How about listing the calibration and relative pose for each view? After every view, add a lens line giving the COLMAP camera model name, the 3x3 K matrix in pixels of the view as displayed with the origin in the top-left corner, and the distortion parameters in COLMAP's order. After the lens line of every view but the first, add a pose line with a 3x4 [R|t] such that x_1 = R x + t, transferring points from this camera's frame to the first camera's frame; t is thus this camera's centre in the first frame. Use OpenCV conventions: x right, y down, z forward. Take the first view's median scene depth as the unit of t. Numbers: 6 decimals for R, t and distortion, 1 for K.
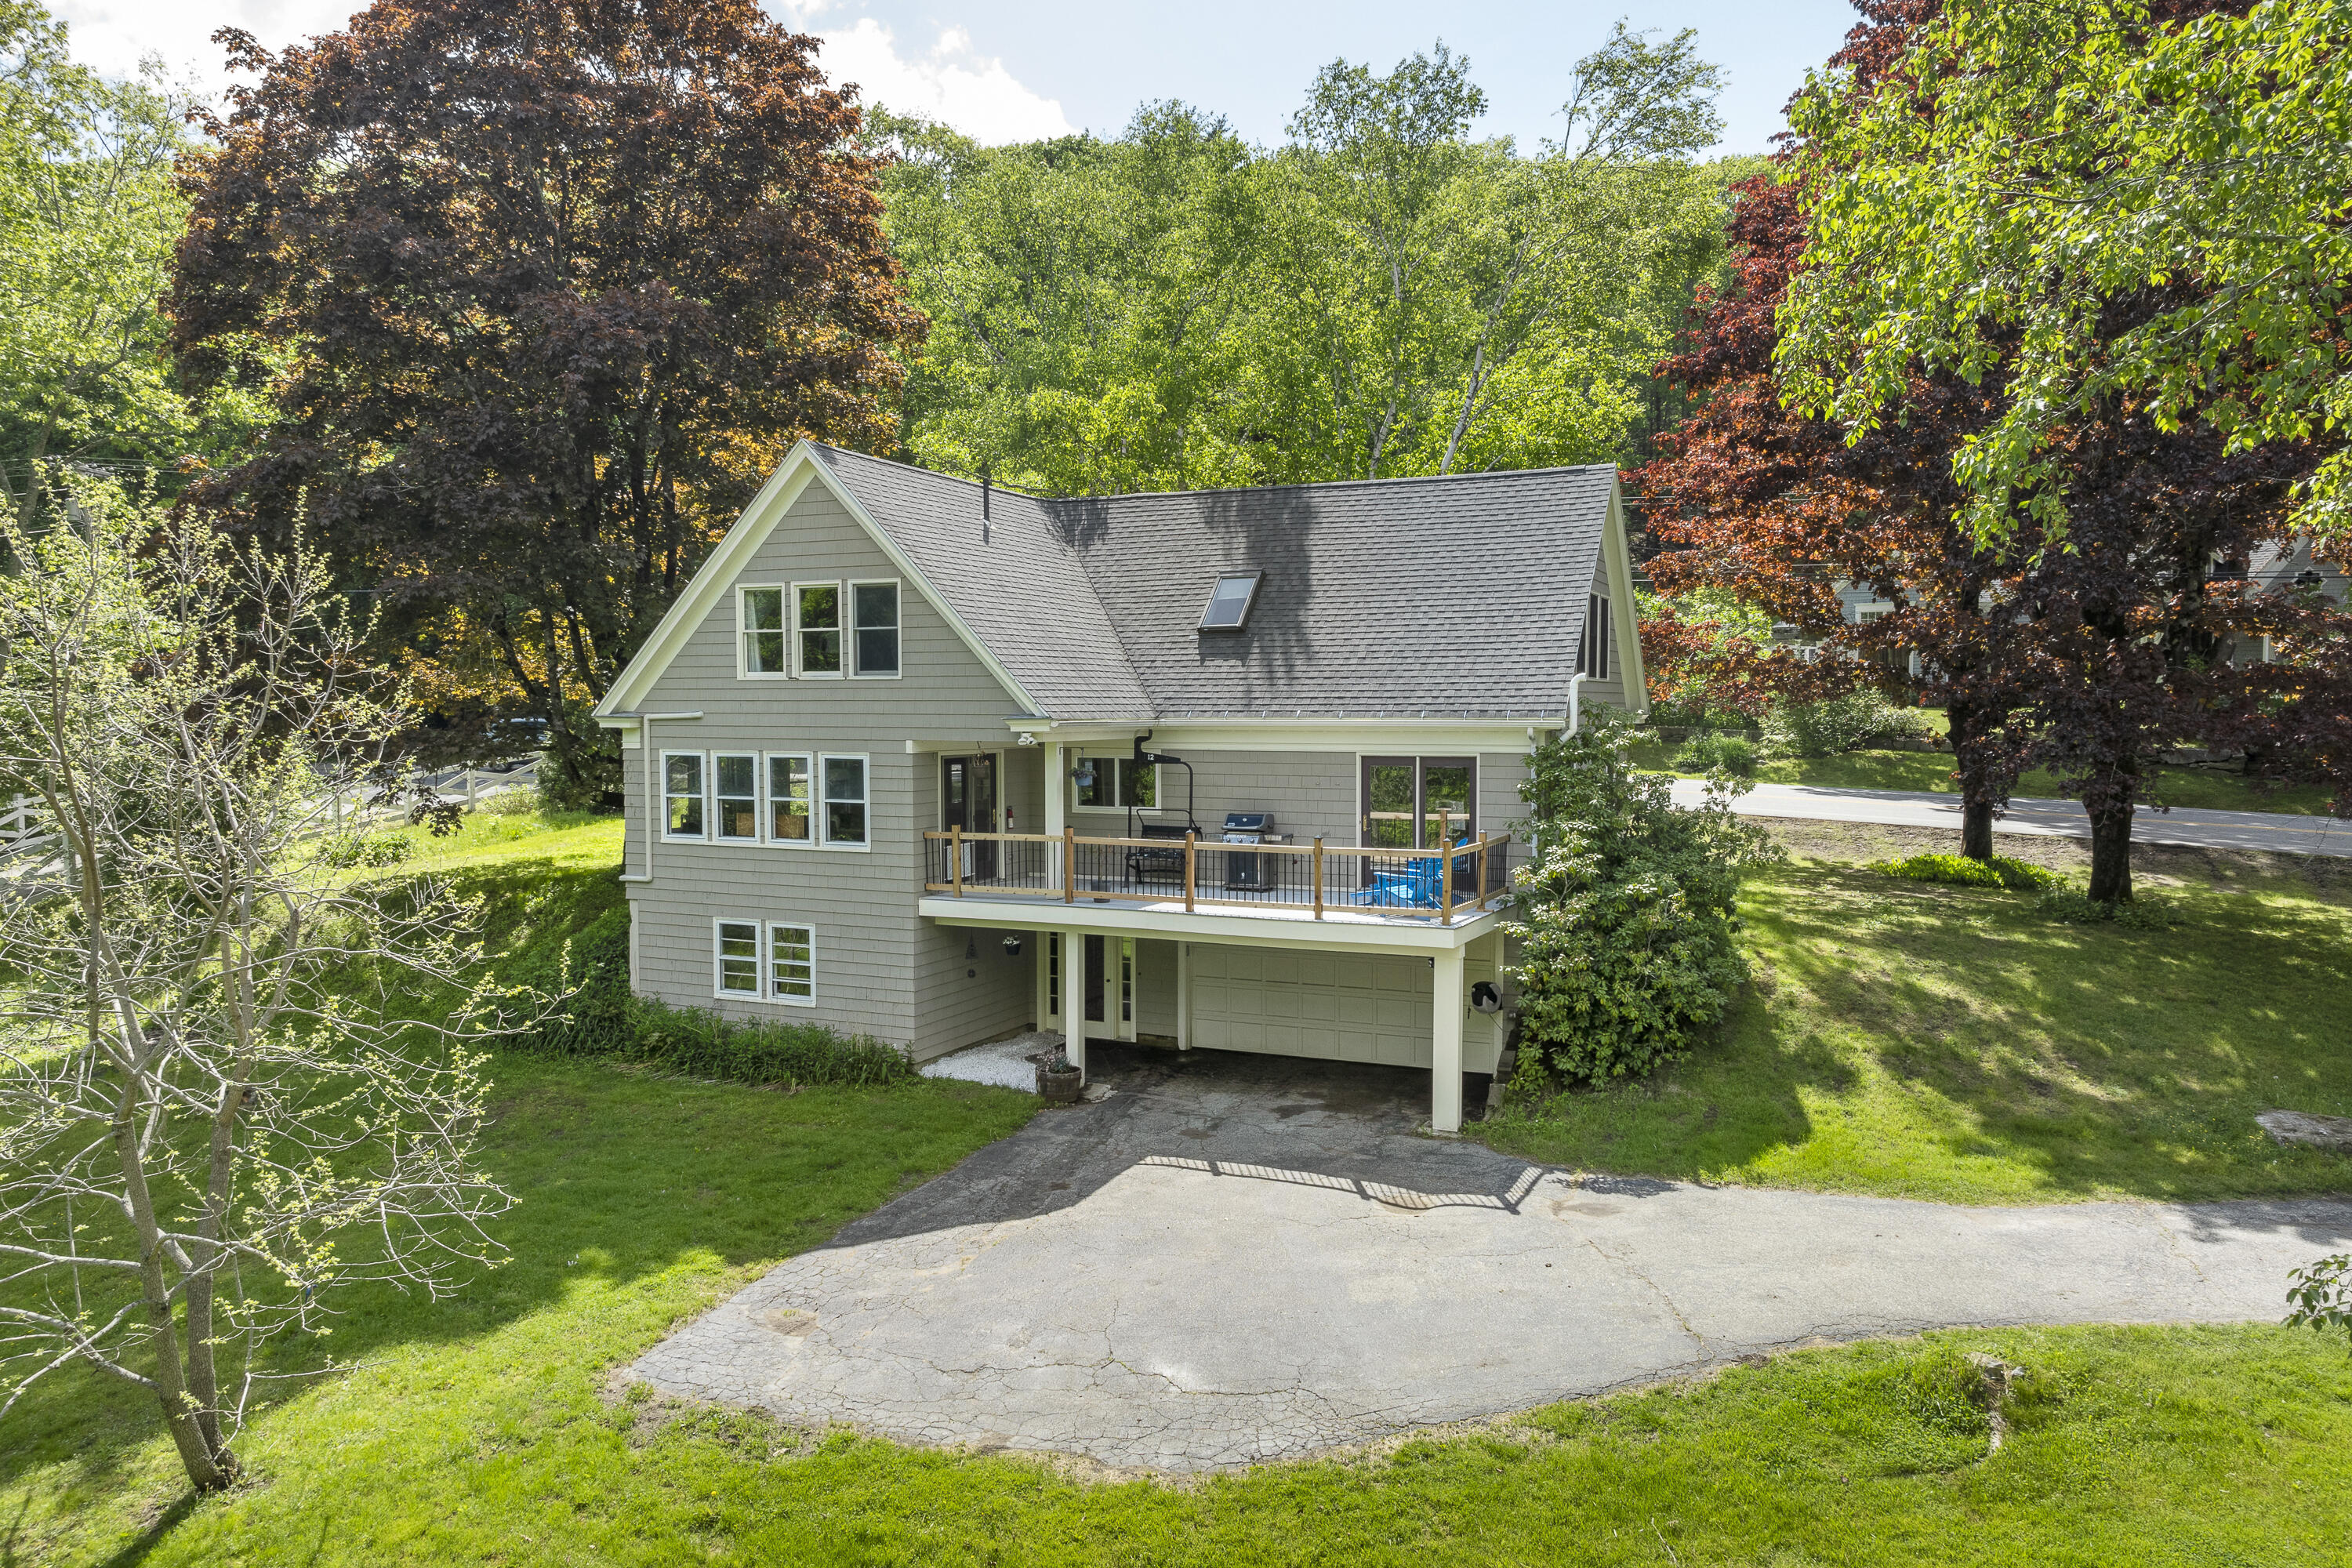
lens RADIAL K [[1619.9, 0, 1193.8], [0, 1619.9, 774.2], [0, 0, 1]] dist [0.006068, -0.001831]
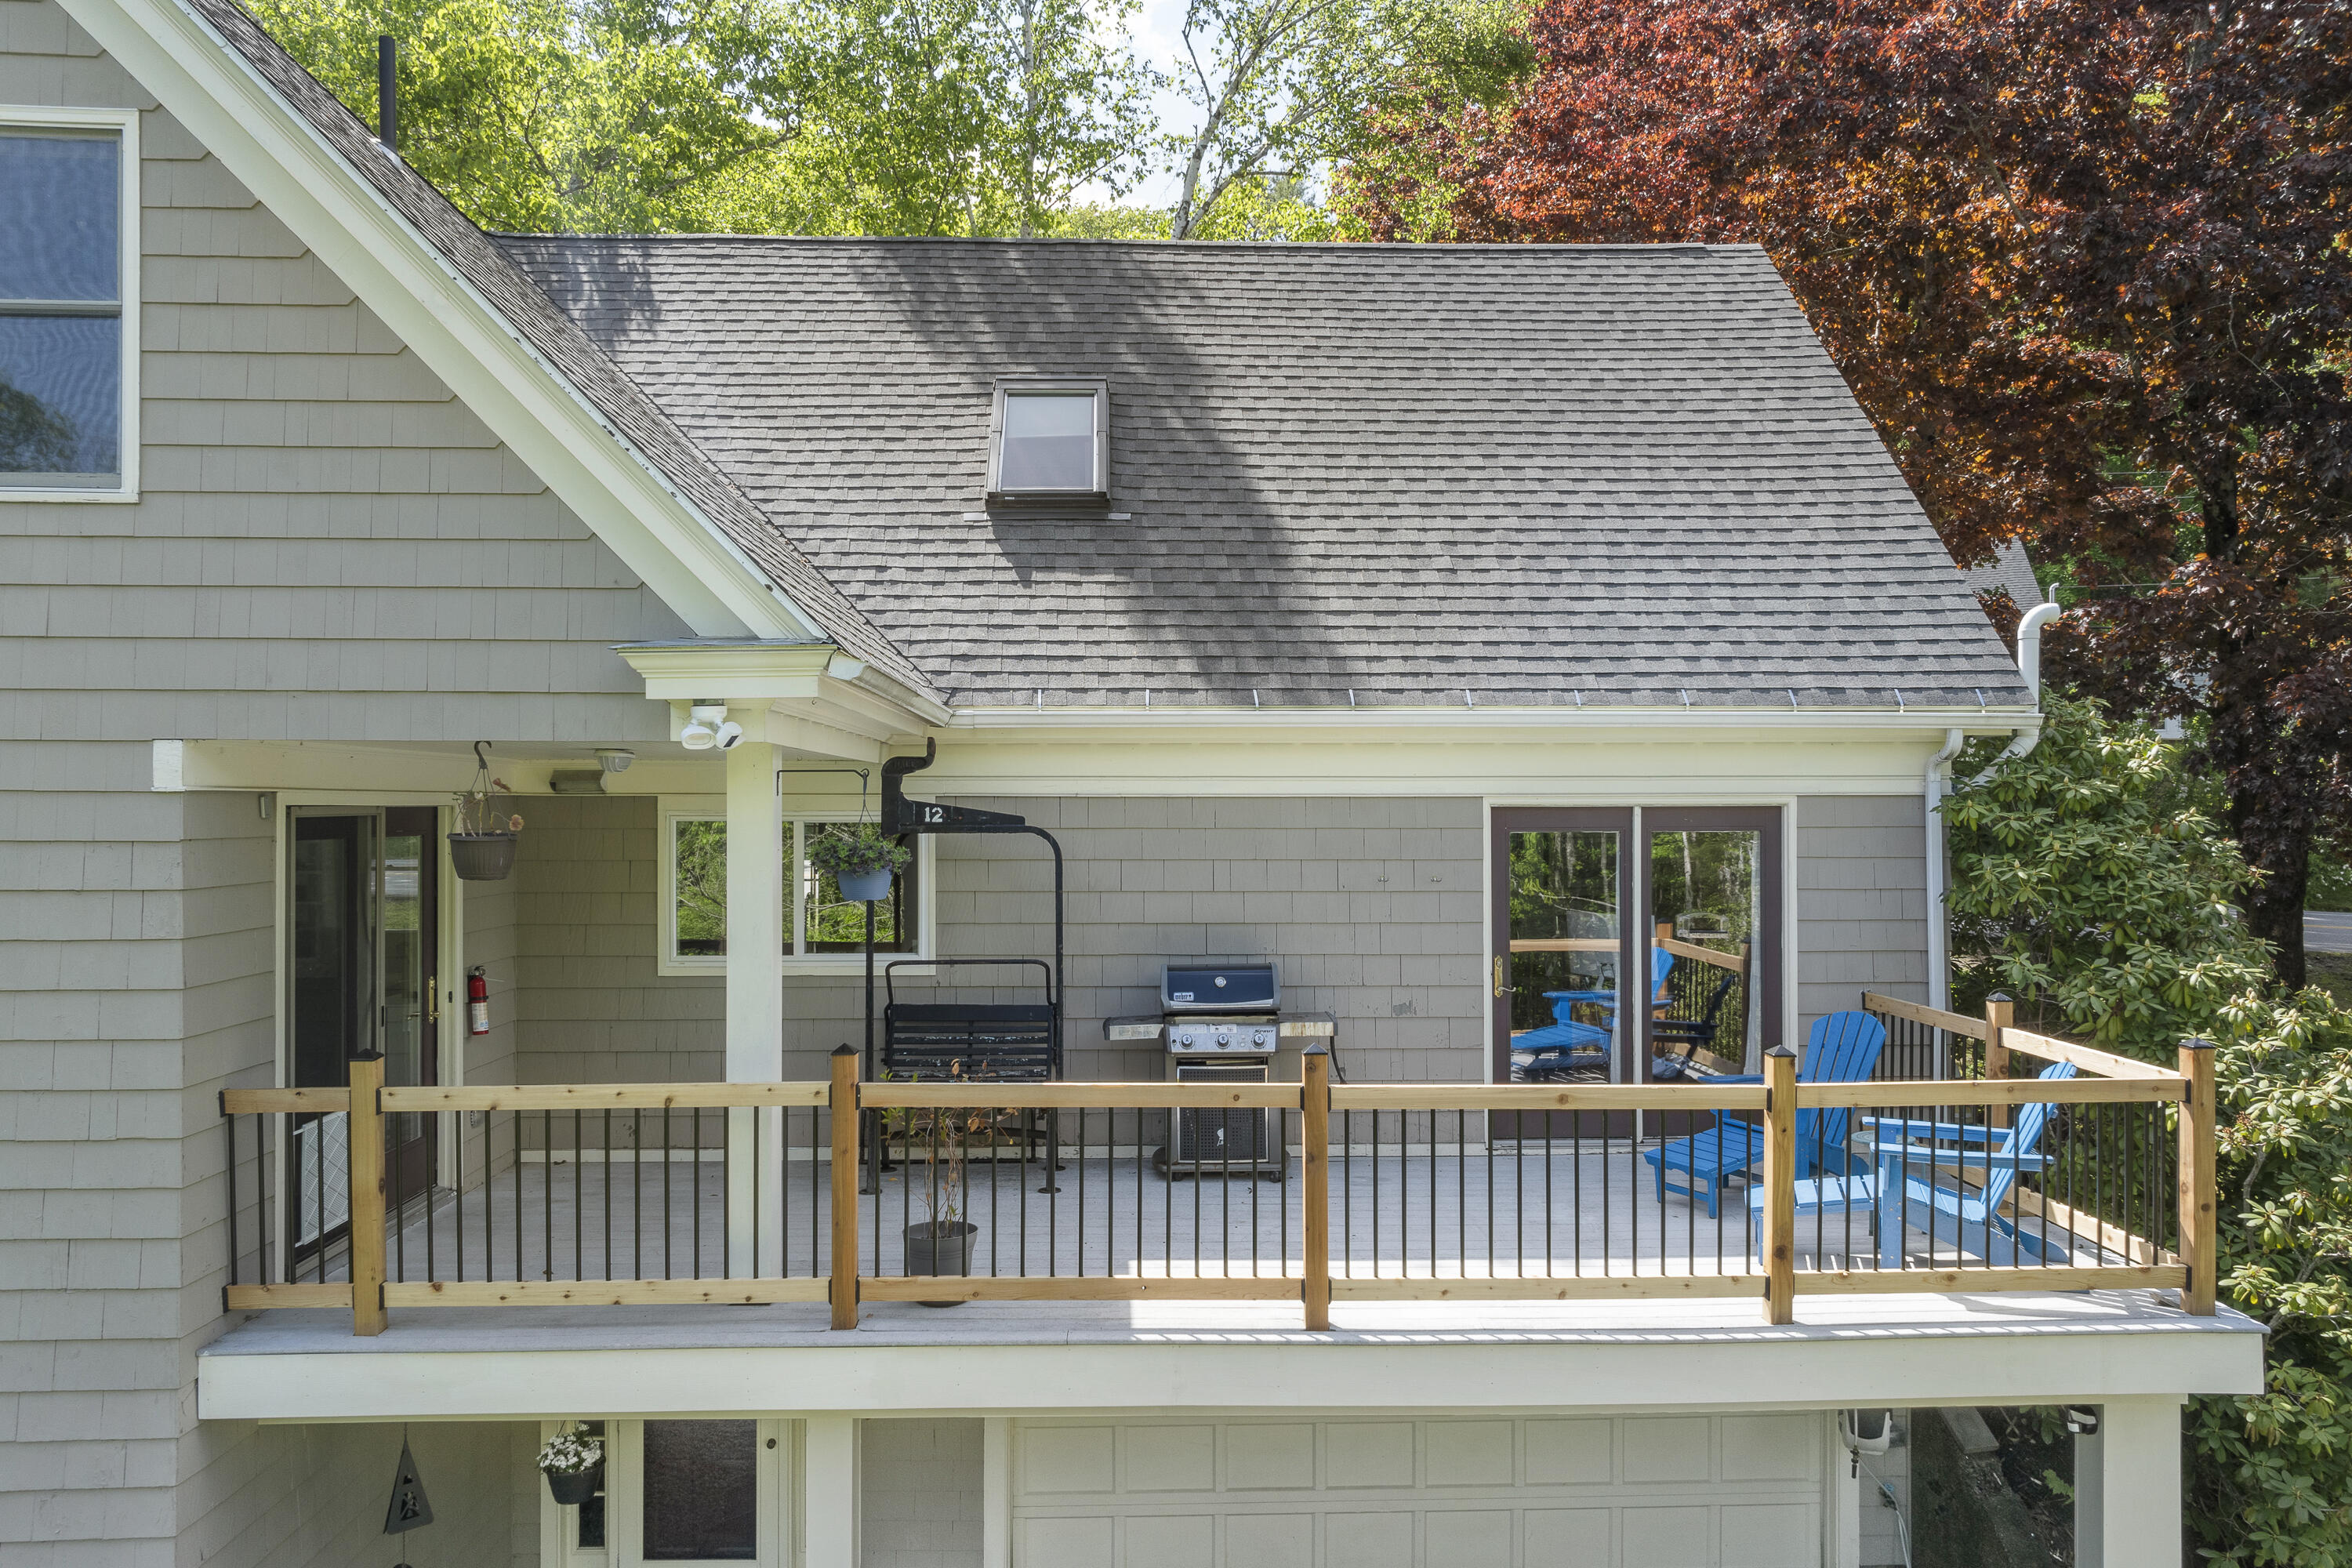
lens RADIAL K [[1619.9, 0, 1164.0], [0, 1619.9, 780.7], [0, 0, 1]] dist [0.006068, -0.001831]
pose [[0.901953, 0.005733, 0.431795, -0.141949], [0.018347, 0.998500, -0.051582, 0.001460], [-0.431443, 0.054447, 0.900496, 0.689222]]
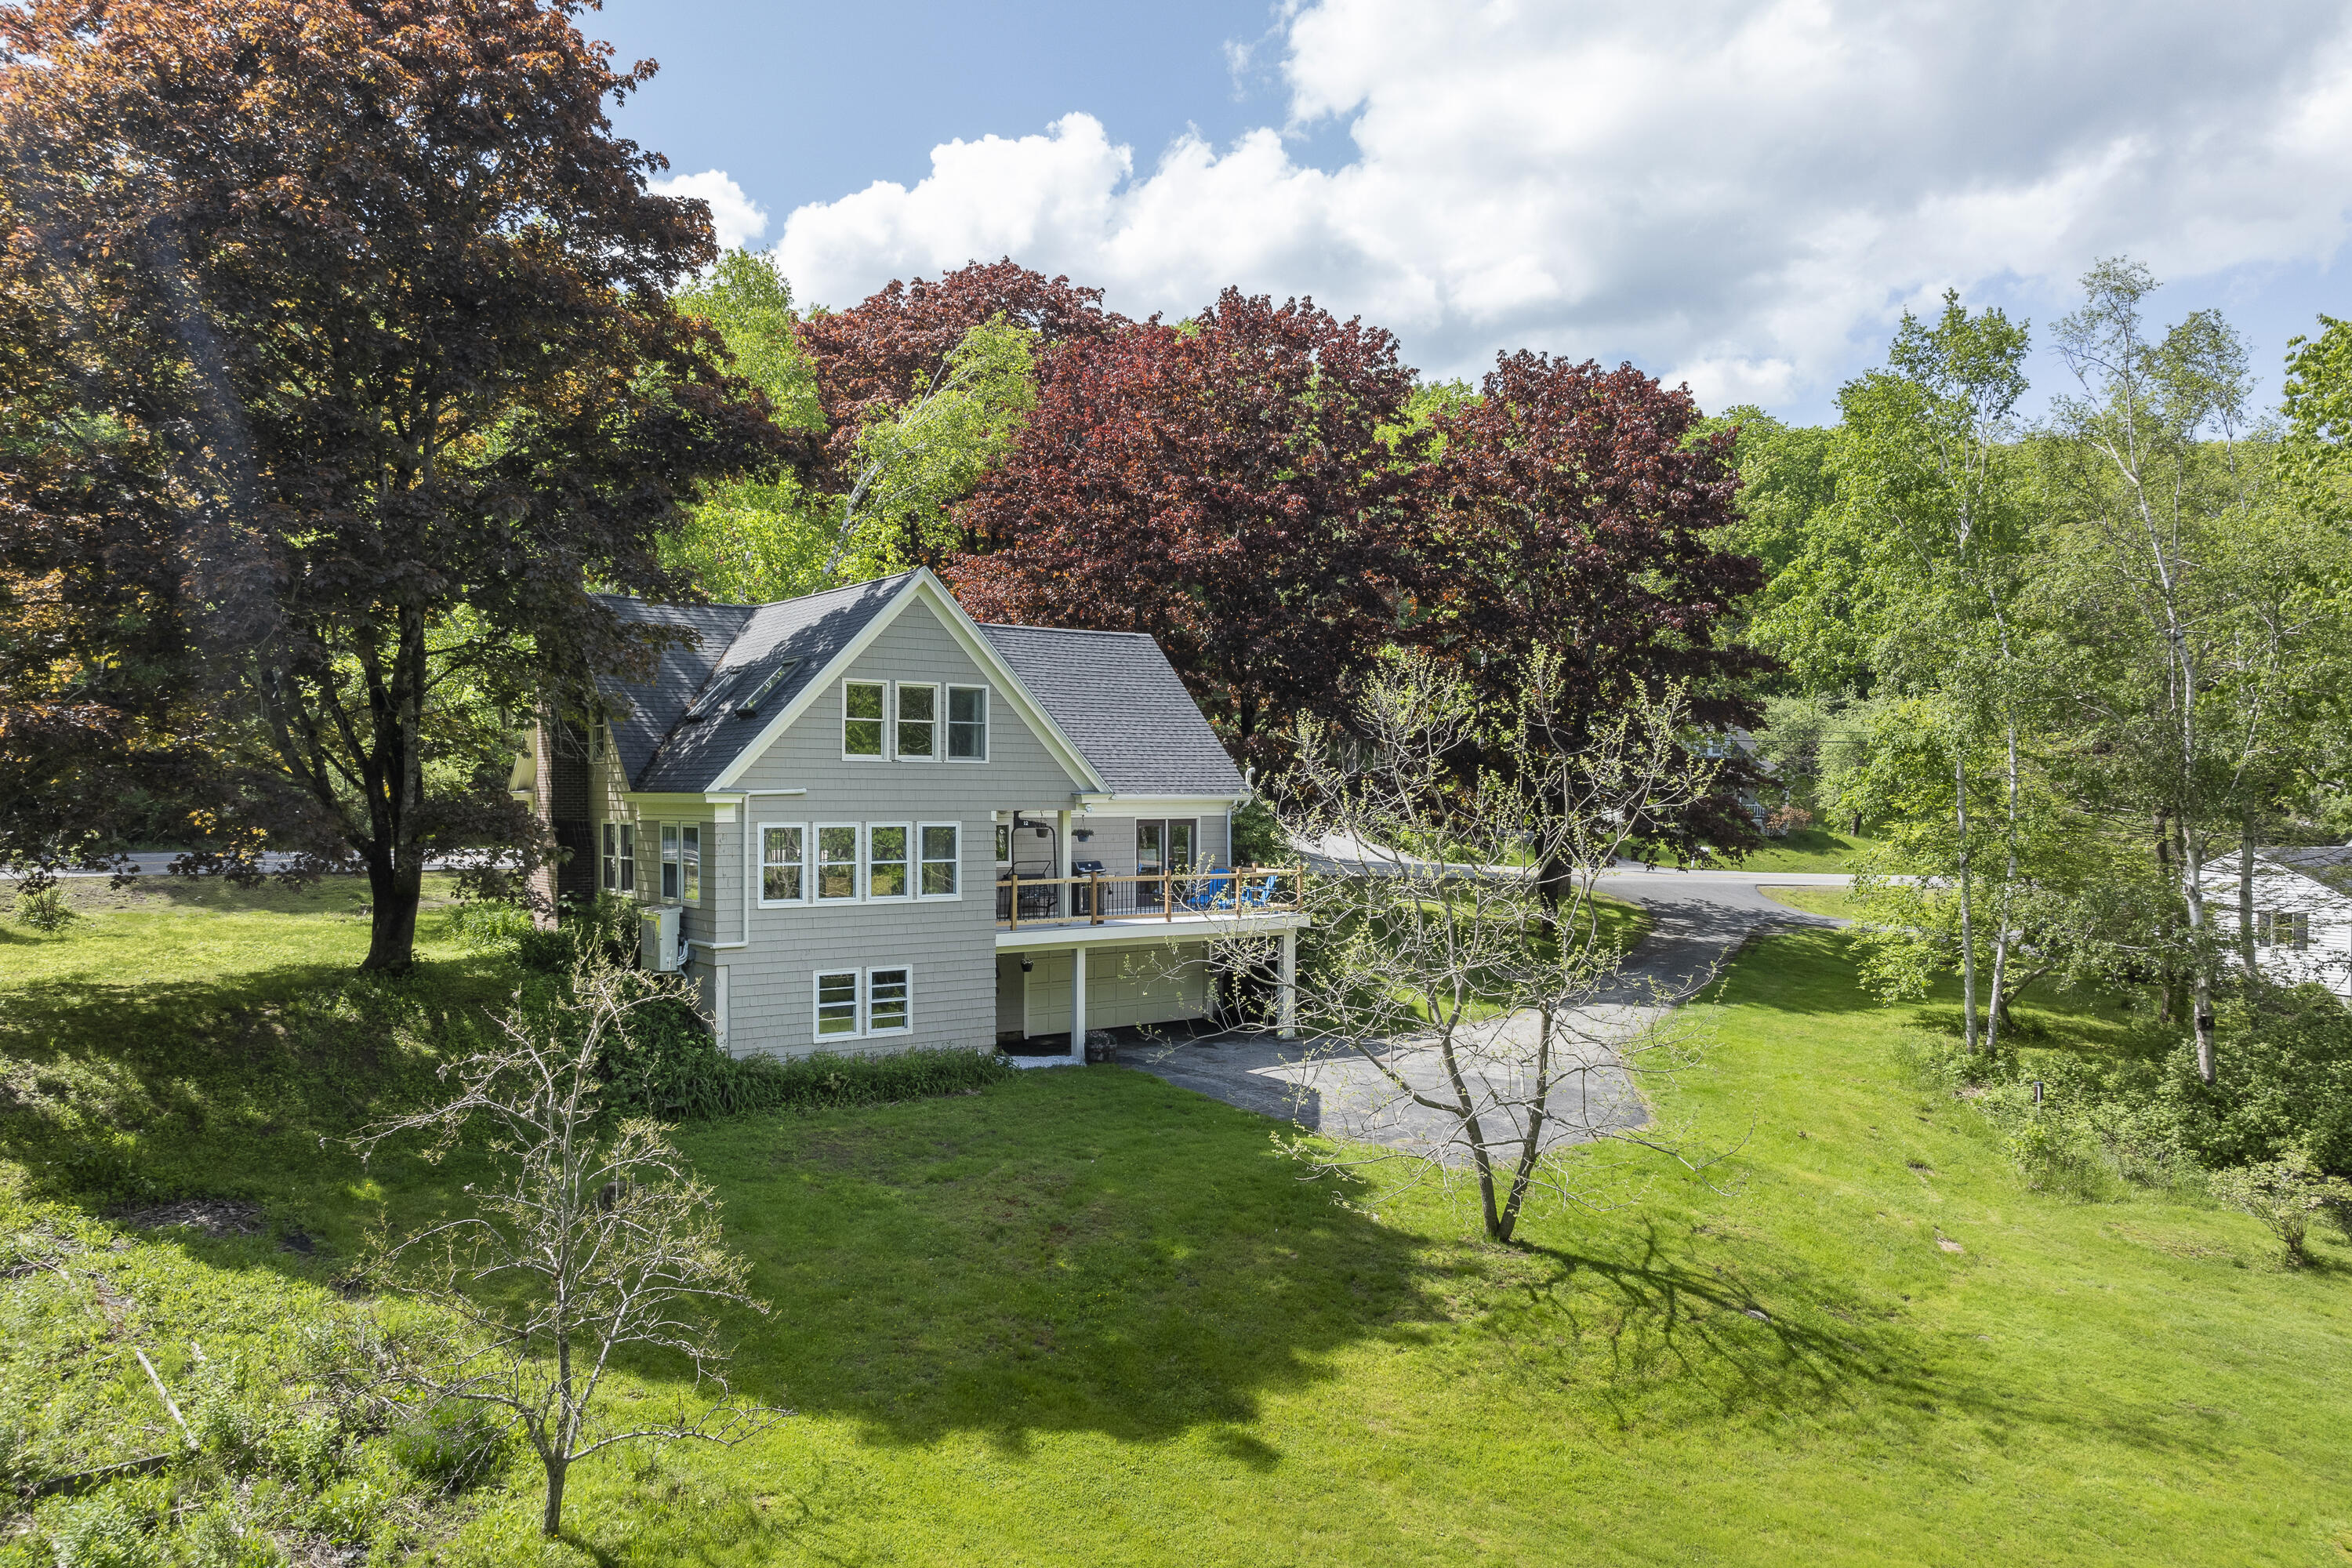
lens RADIAL K [[1619.9, 0, 1175.9], [0, 1619.9, 795.7], [0, 0, 1]] dist [0.006068, -0.001831]
pose [[0.488030, -0.000839, 0.872826, -1.206617], [0.034265, 0.999247, -0.018199, -0.004309], [-0.872154, 0.038789, 0.487691, 0.240038]]
